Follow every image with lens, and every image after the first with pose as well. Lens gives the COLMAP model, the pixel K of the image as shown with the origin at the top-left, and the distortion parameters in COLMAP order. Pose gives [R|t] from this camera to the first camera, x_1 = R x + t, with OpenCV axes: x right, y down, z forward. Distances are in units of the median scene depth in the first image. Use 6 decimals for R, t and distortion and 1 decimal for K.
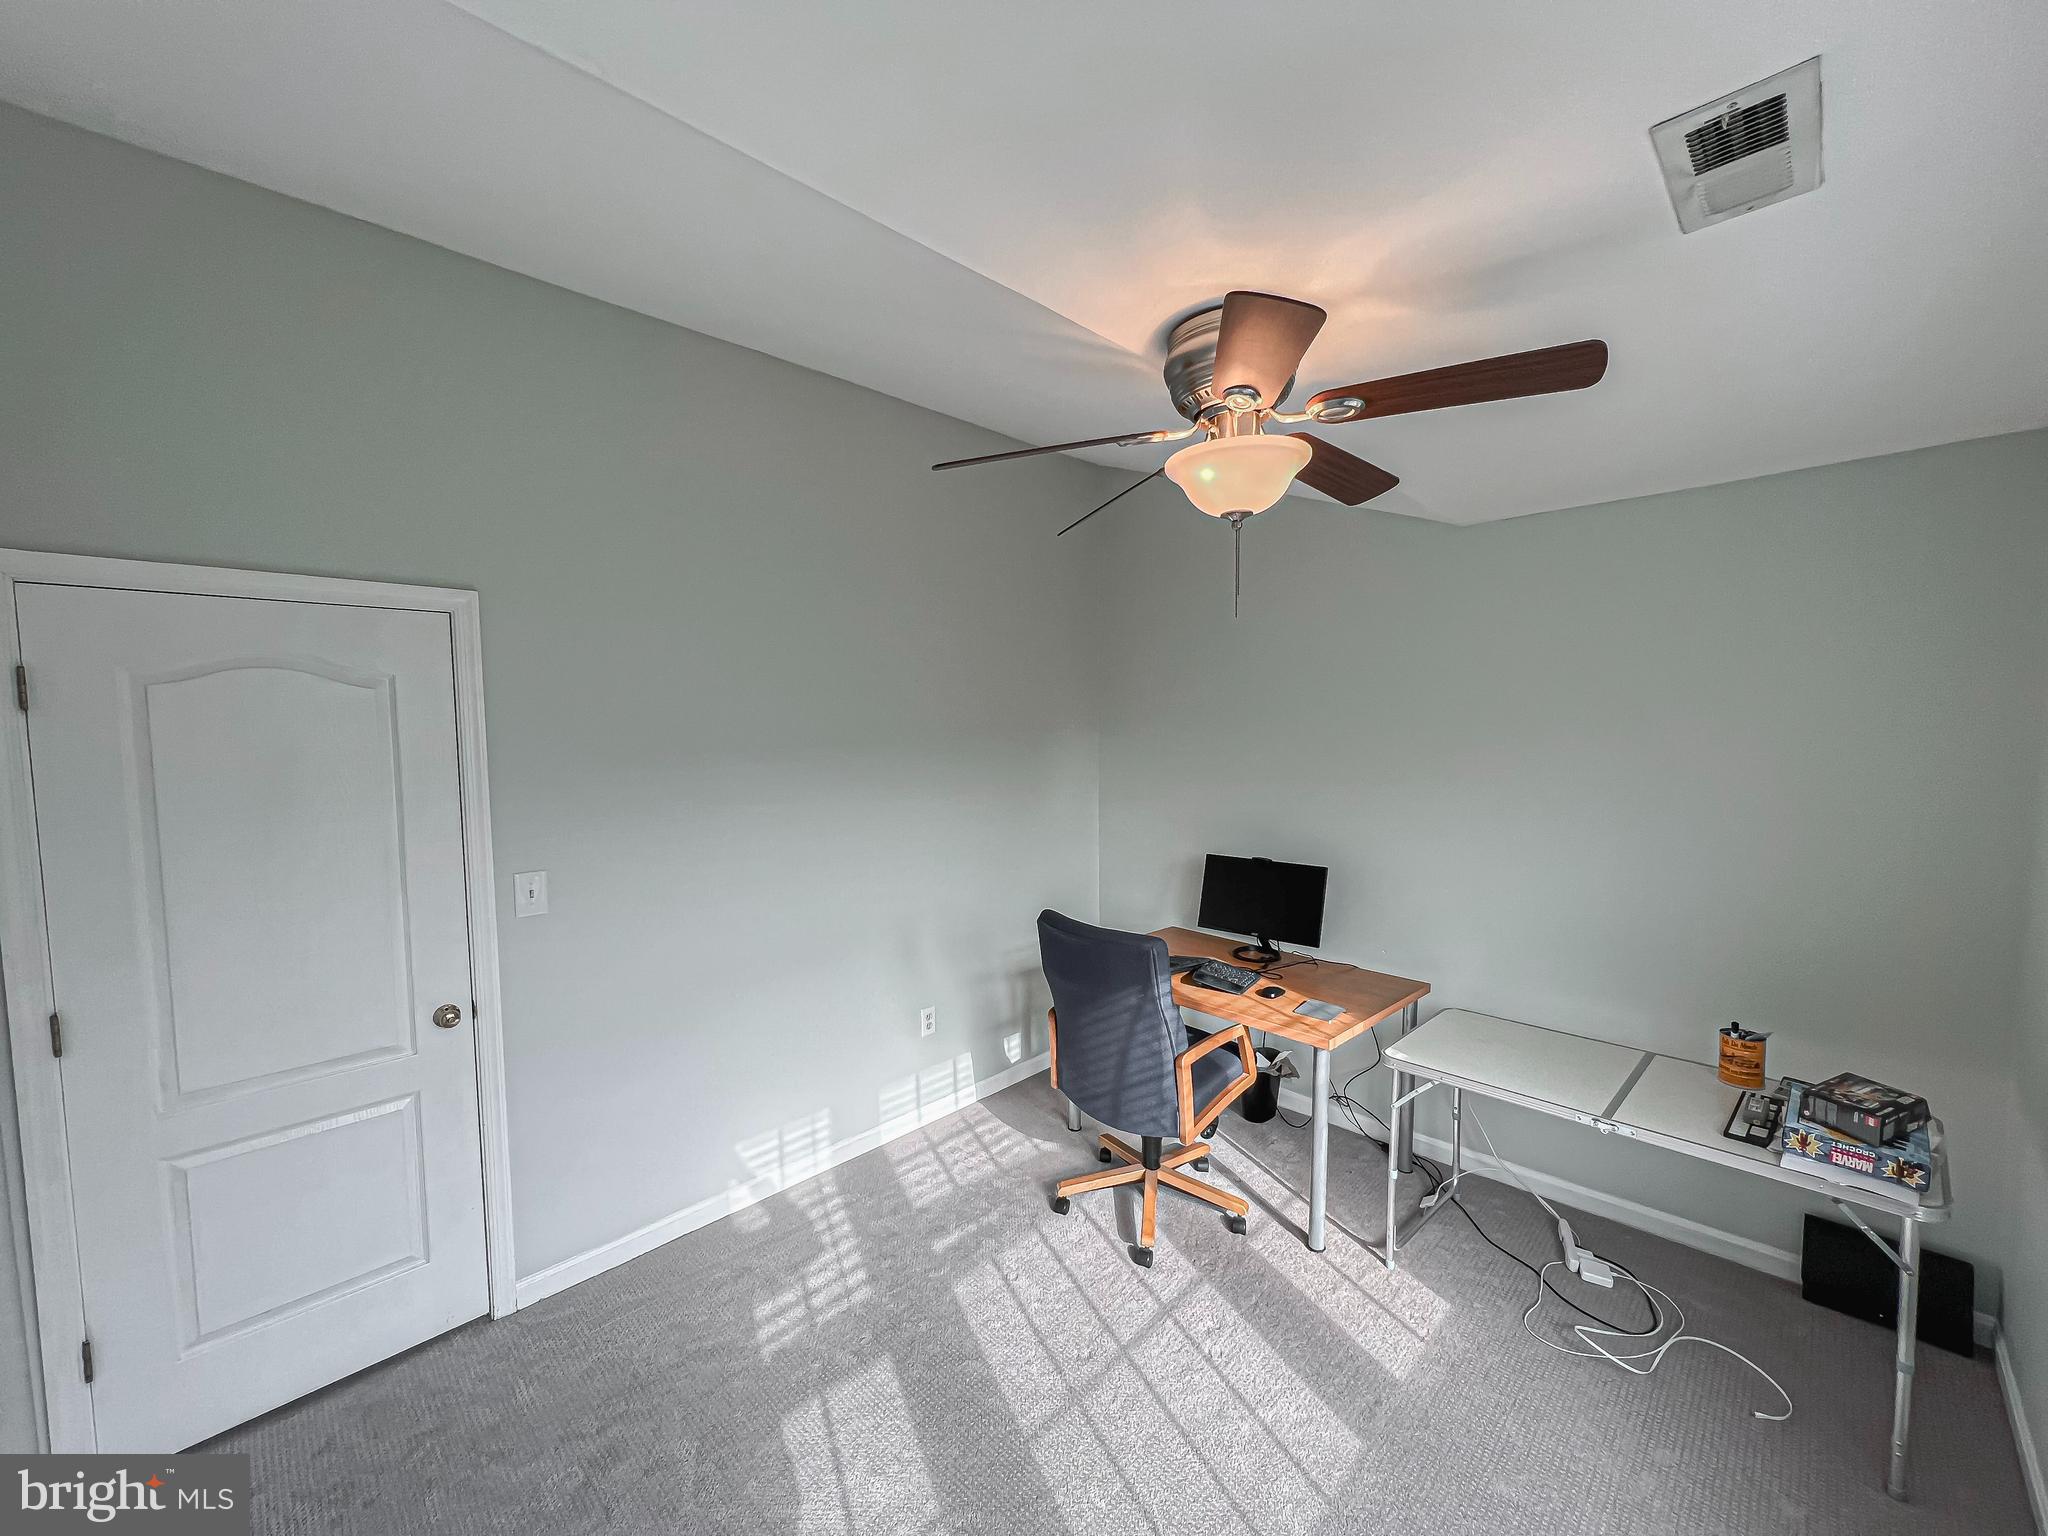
lens RADIAL K [[816.7, 0, 1024.5], [0, 816.7, 778.3], [0, 0, 1]] dist [-0.001347, 0.000108]
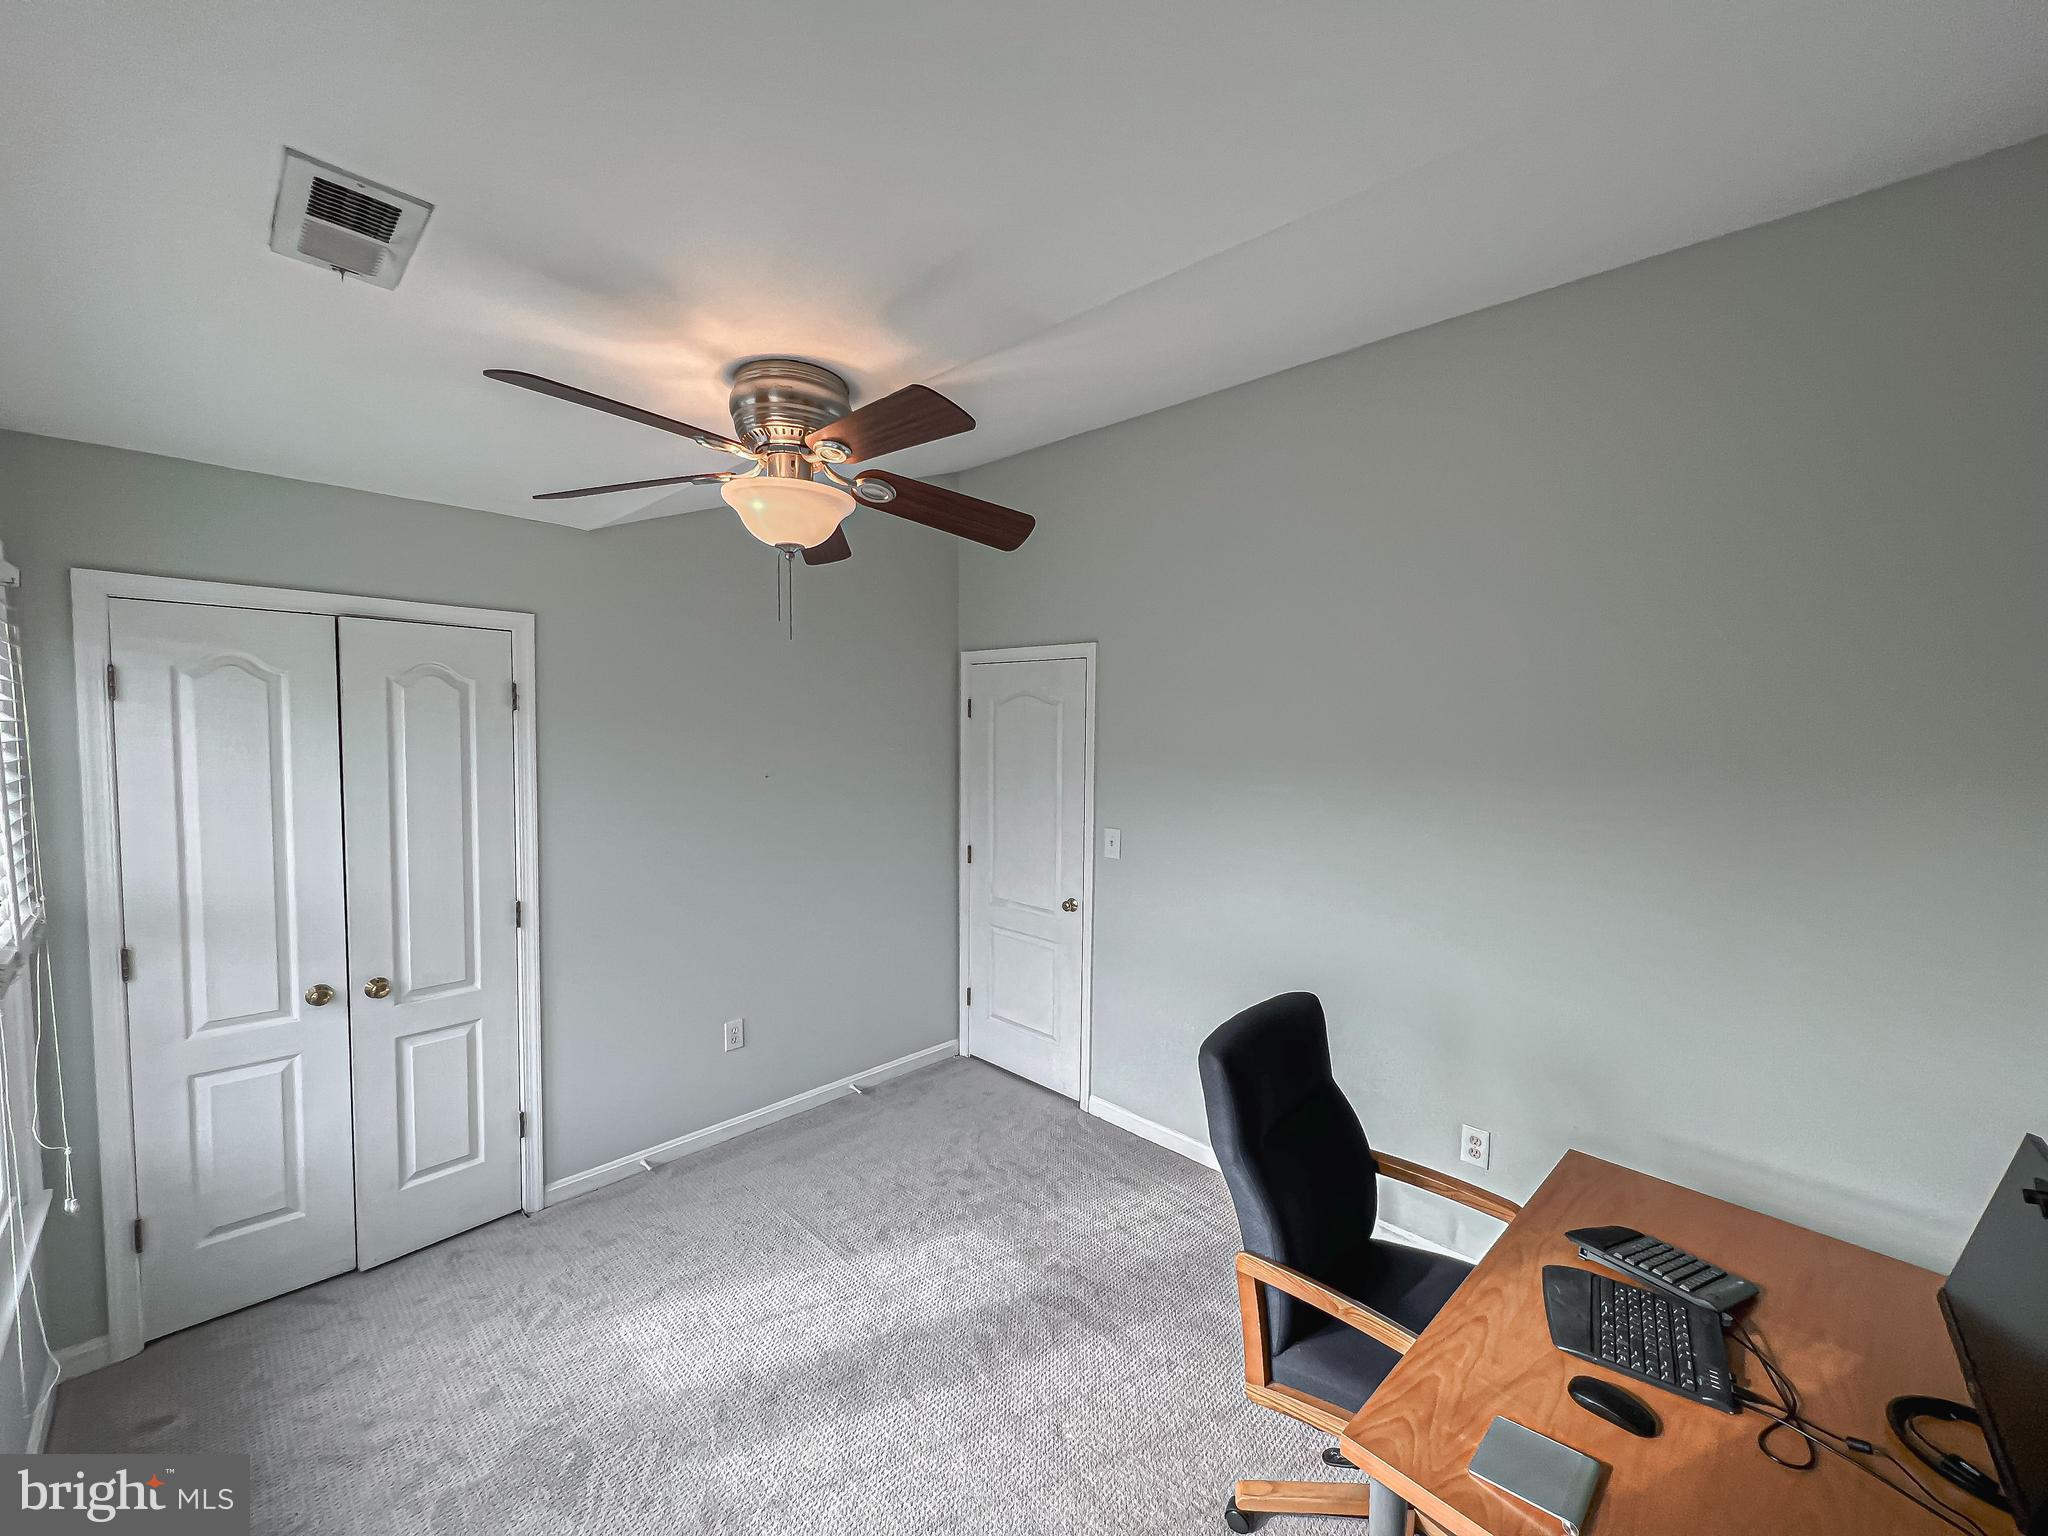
lens RADIAL K [[821.8, 0, 1018.8], [0, 821.8, 777.0], [0, 0, 1]] dist [-0.000692, 0.000245]
pose [[-0.014330, 0.069273, -0.997495, 0.843910], [-0.085744, 0.993837, 0.070250, -0.064308], [0.996214, 0.086536, -0.008302, 0.820924]]
